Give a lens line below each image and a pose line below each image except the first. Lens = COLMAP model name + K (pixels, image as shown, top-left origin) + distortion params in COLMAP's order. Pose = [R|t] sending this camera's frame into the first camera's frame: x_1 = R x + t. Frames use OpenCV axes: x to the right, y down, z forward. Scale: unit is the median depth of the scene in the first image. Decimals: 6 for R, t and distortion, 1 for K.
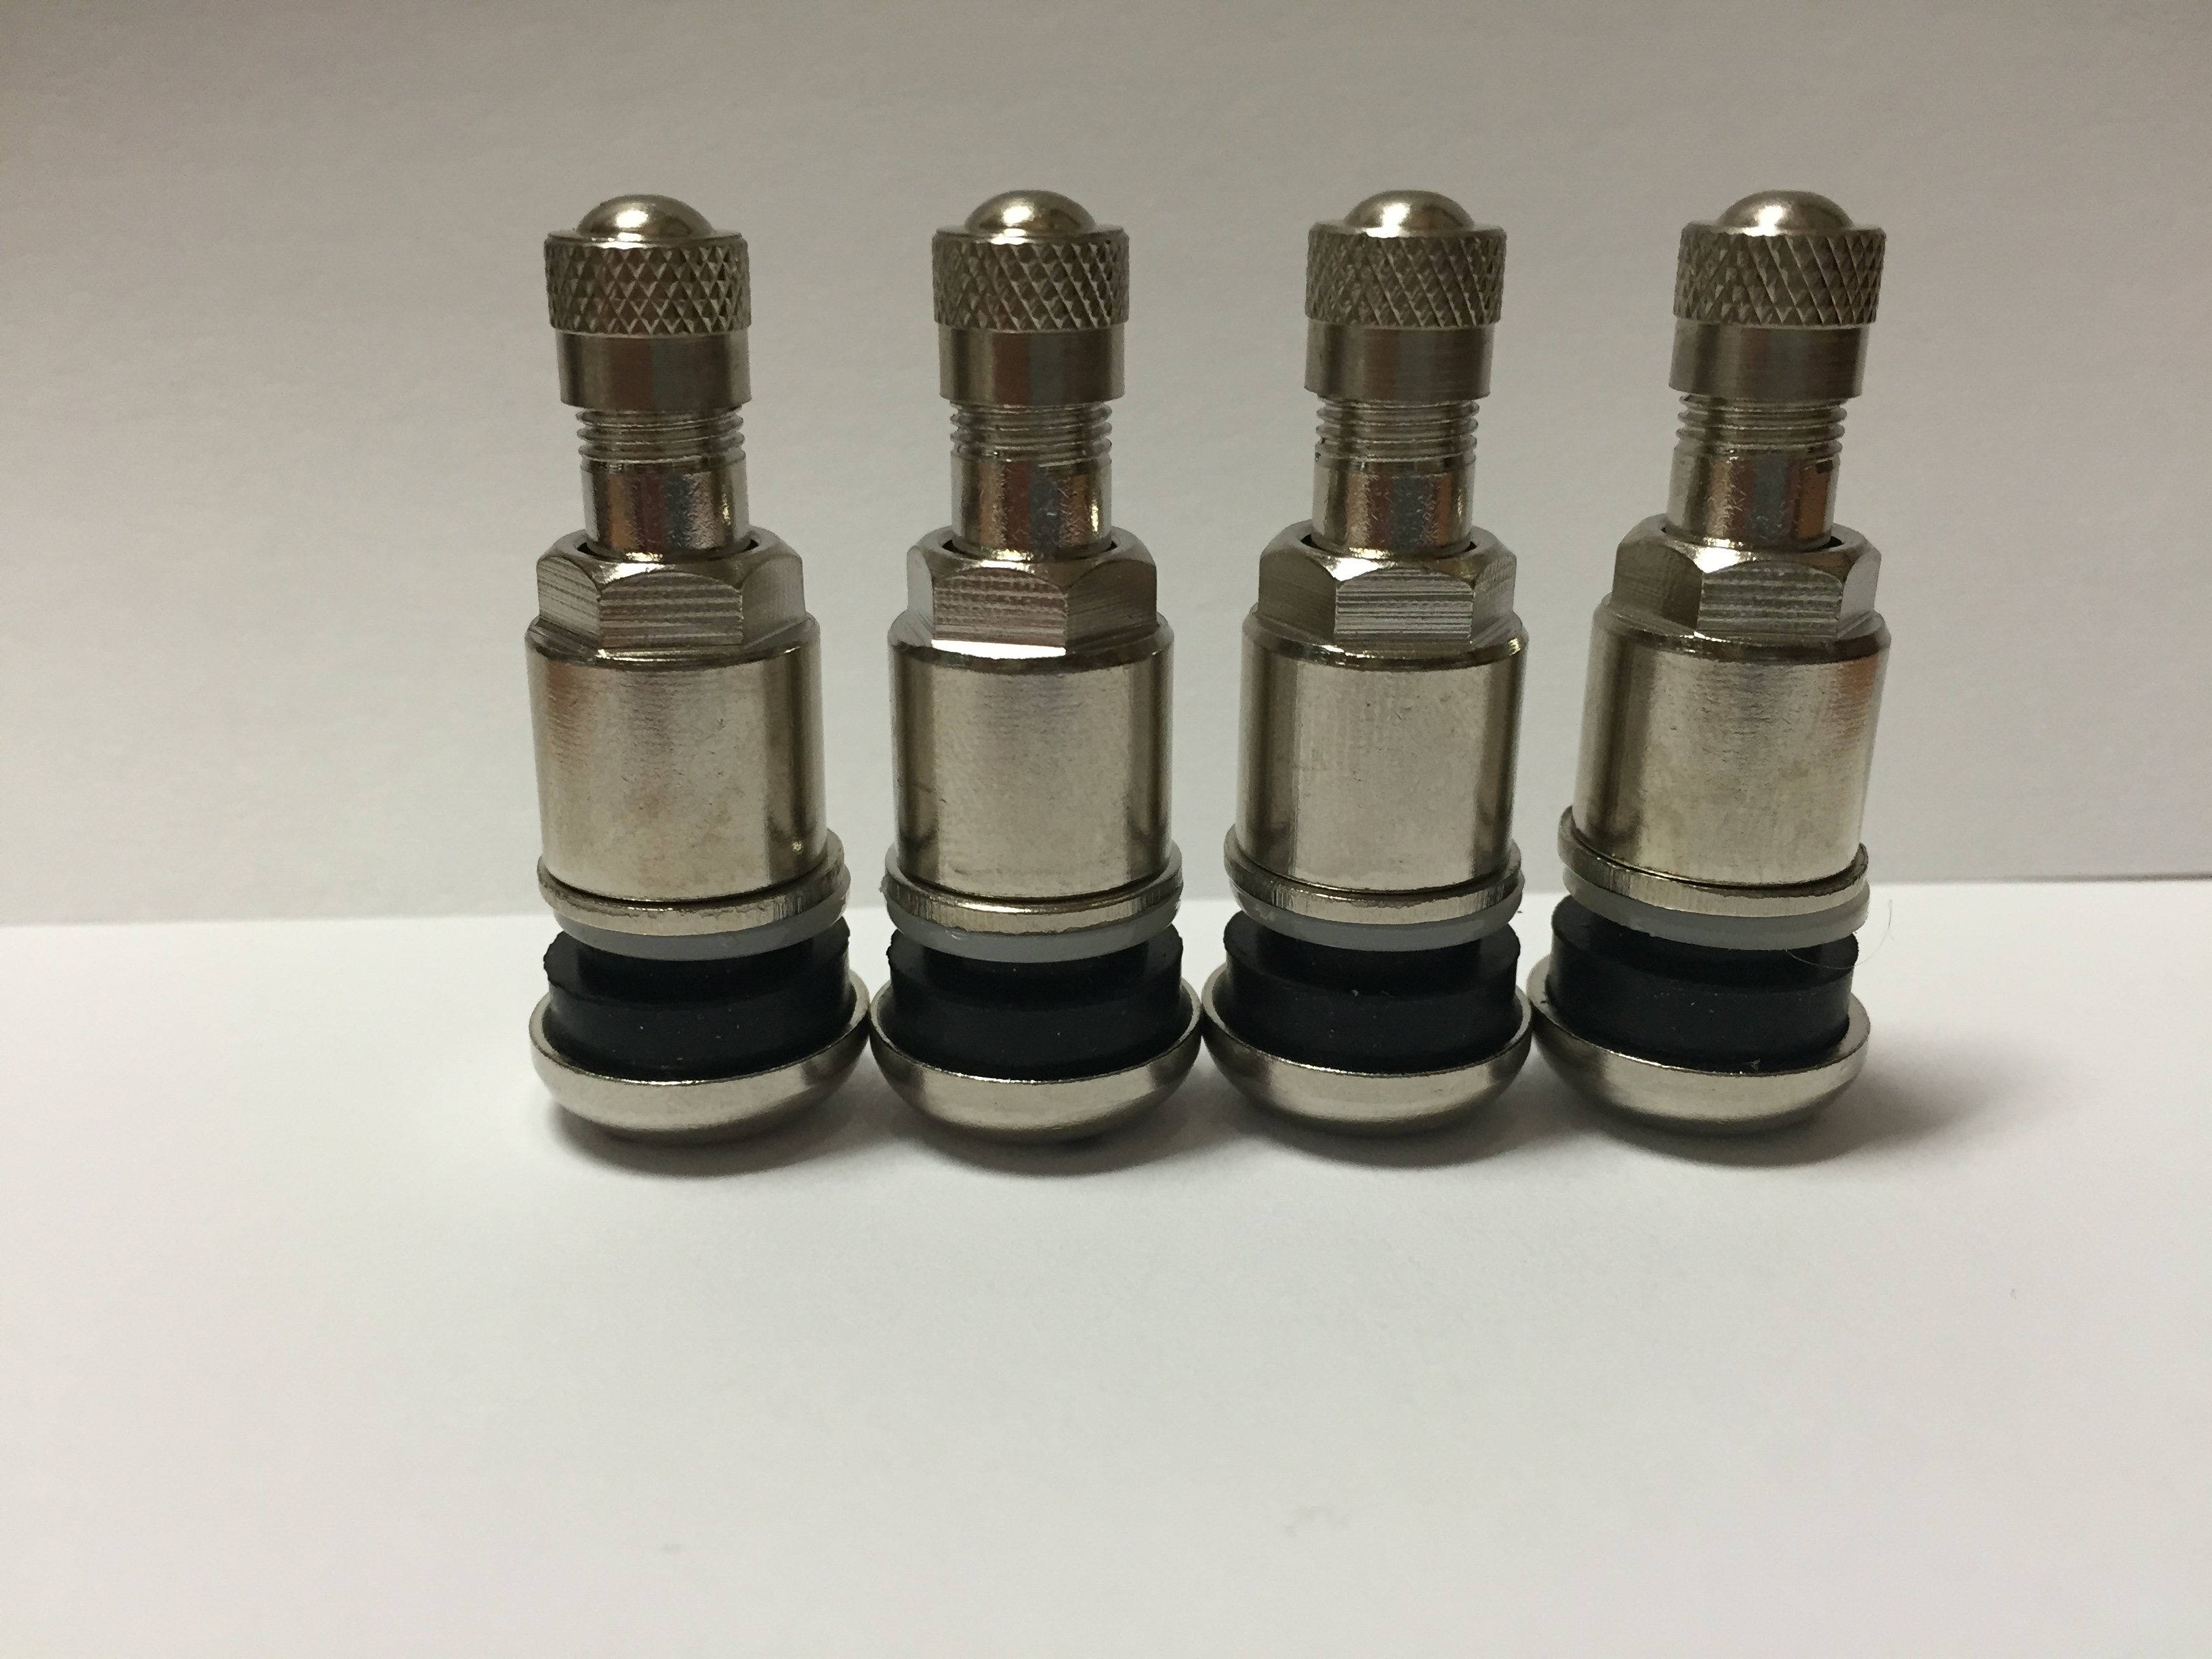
lens RADIAL K [[1877.4, 0, 1096.1], [0, 1877.4, 824.2], [0, 0, 1]] dist [0.013314, -0.010229]
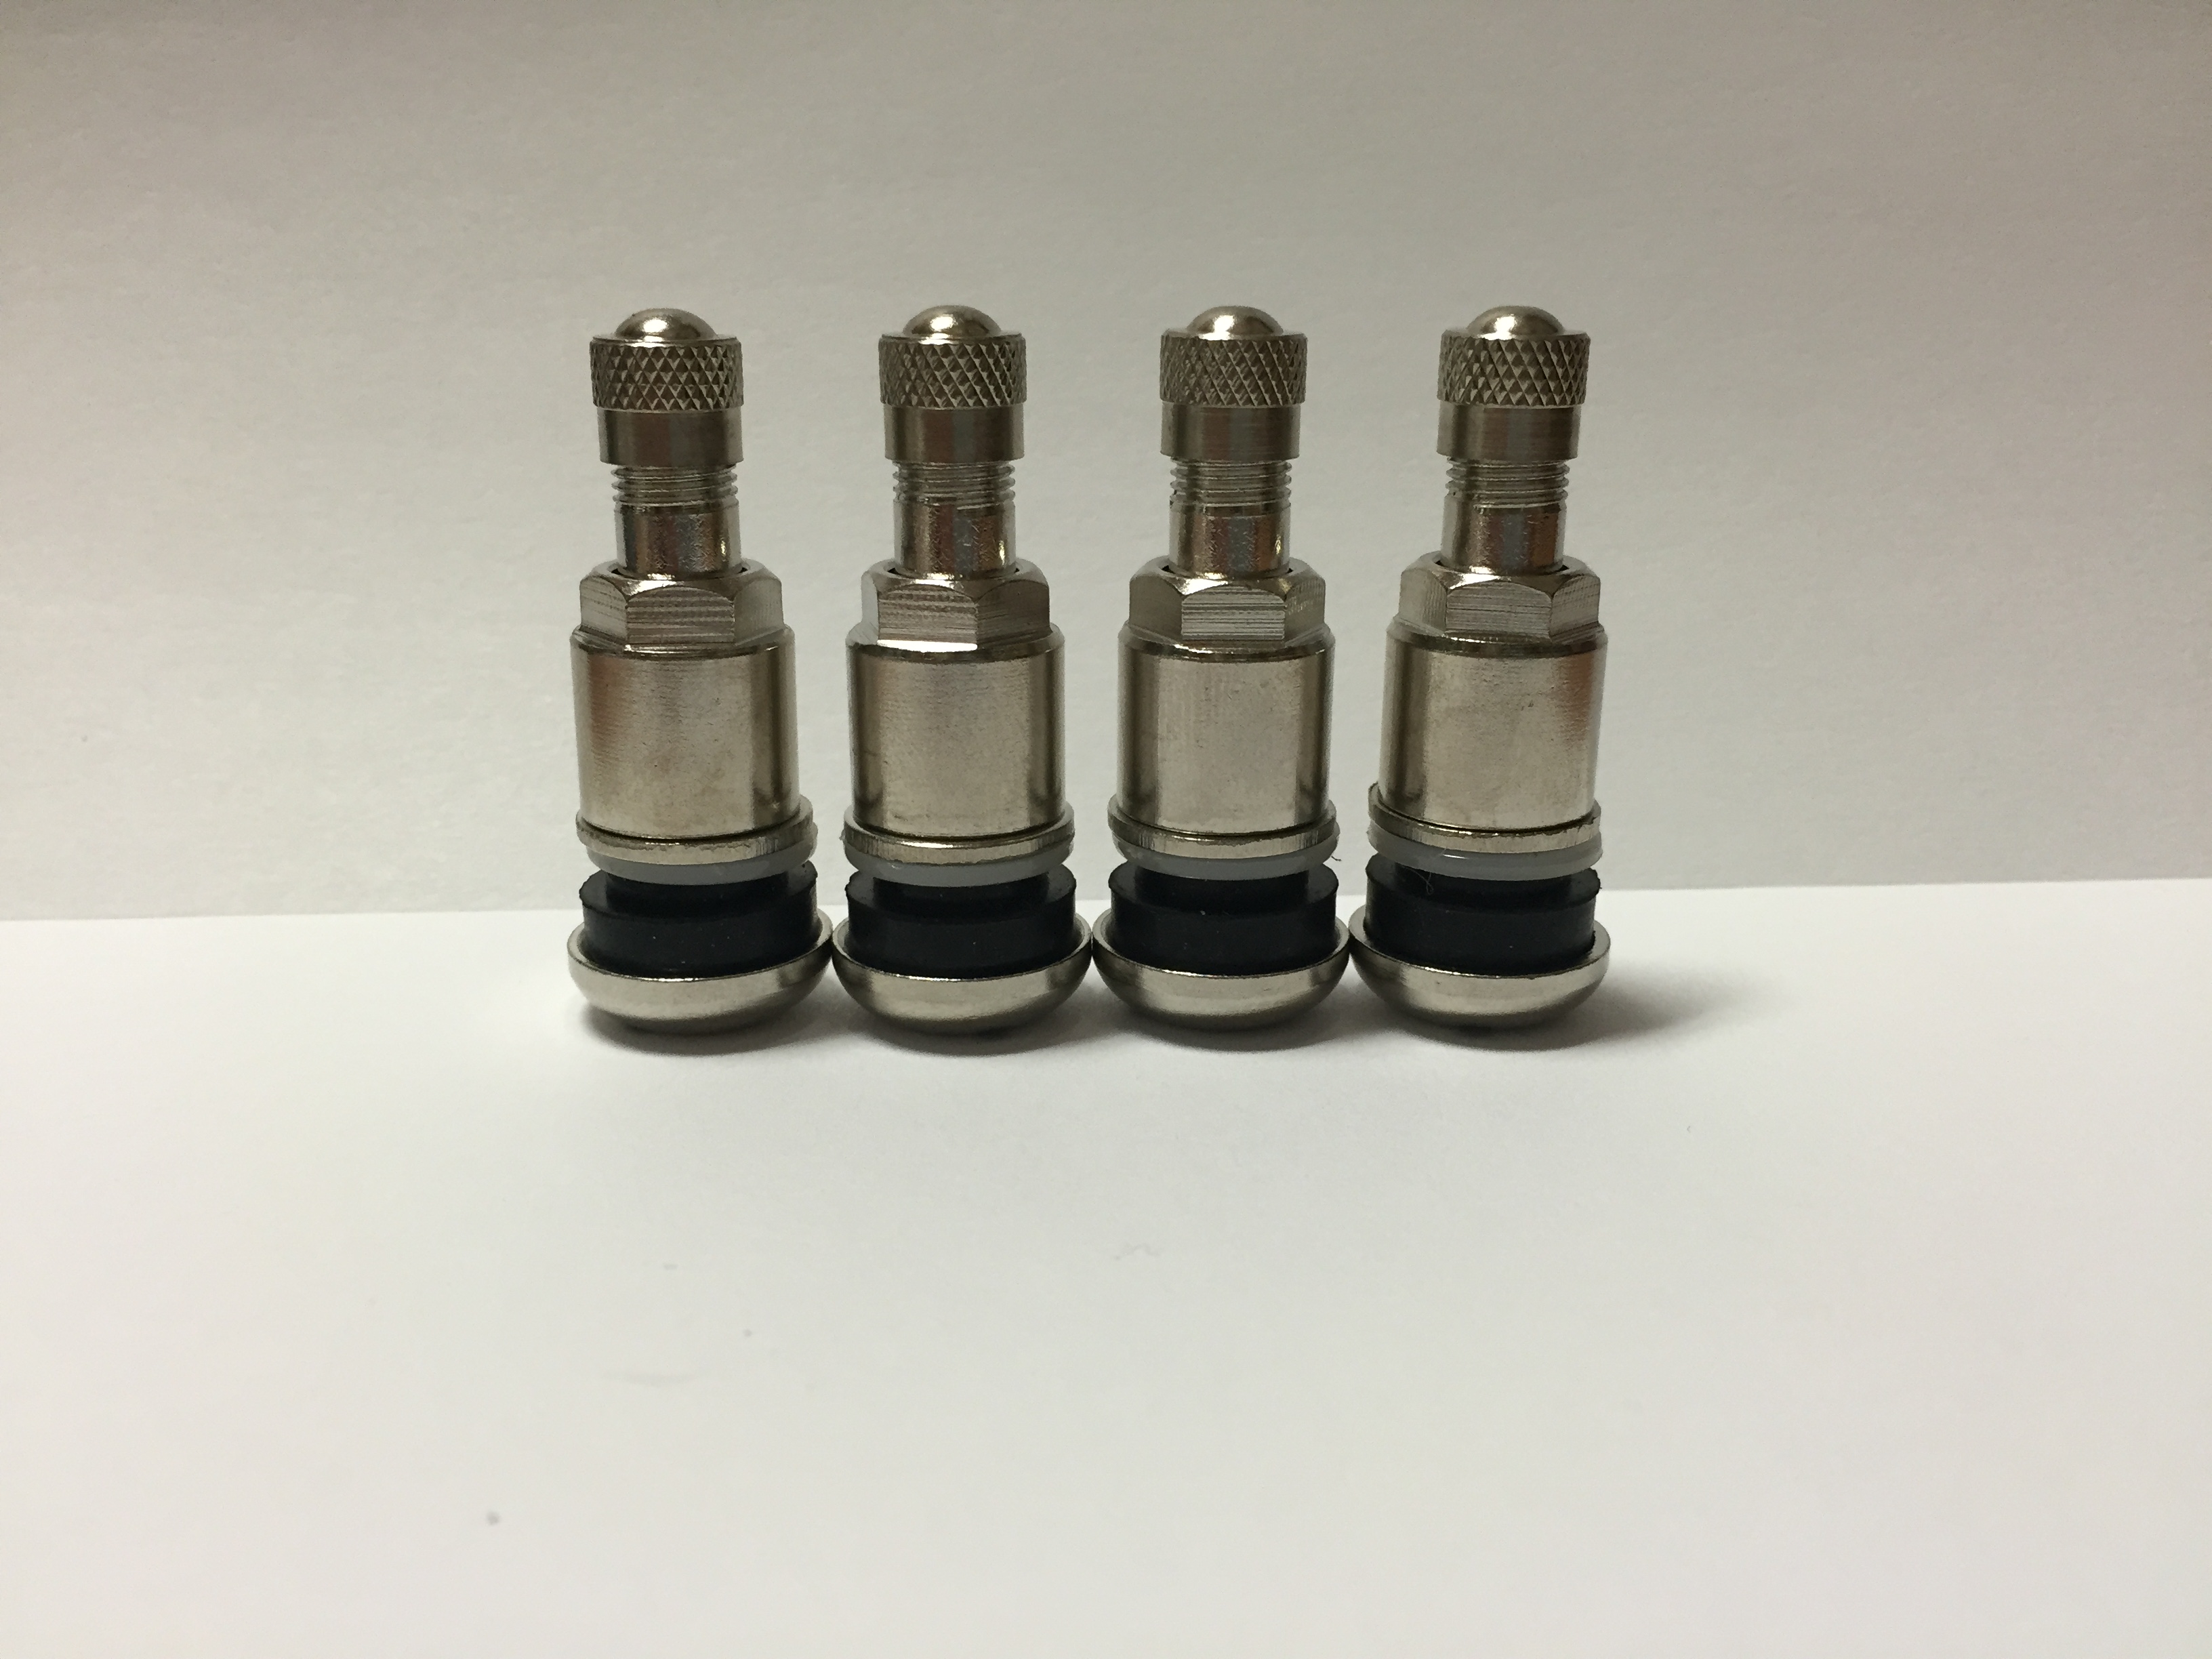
lens RADIAL K [[1877.4, 0, 1112.5], [0, 1877.4, 834.6], [0, 0, 1]] dist [0.013314, -0.010229]
pose [[0.999995, 0.001176, -0.002816, 0.081038], [-0.001327, 0.998537, -0.054050, 0.109045], [0.002749, 0.054053, 0.998534, -0.310006]]
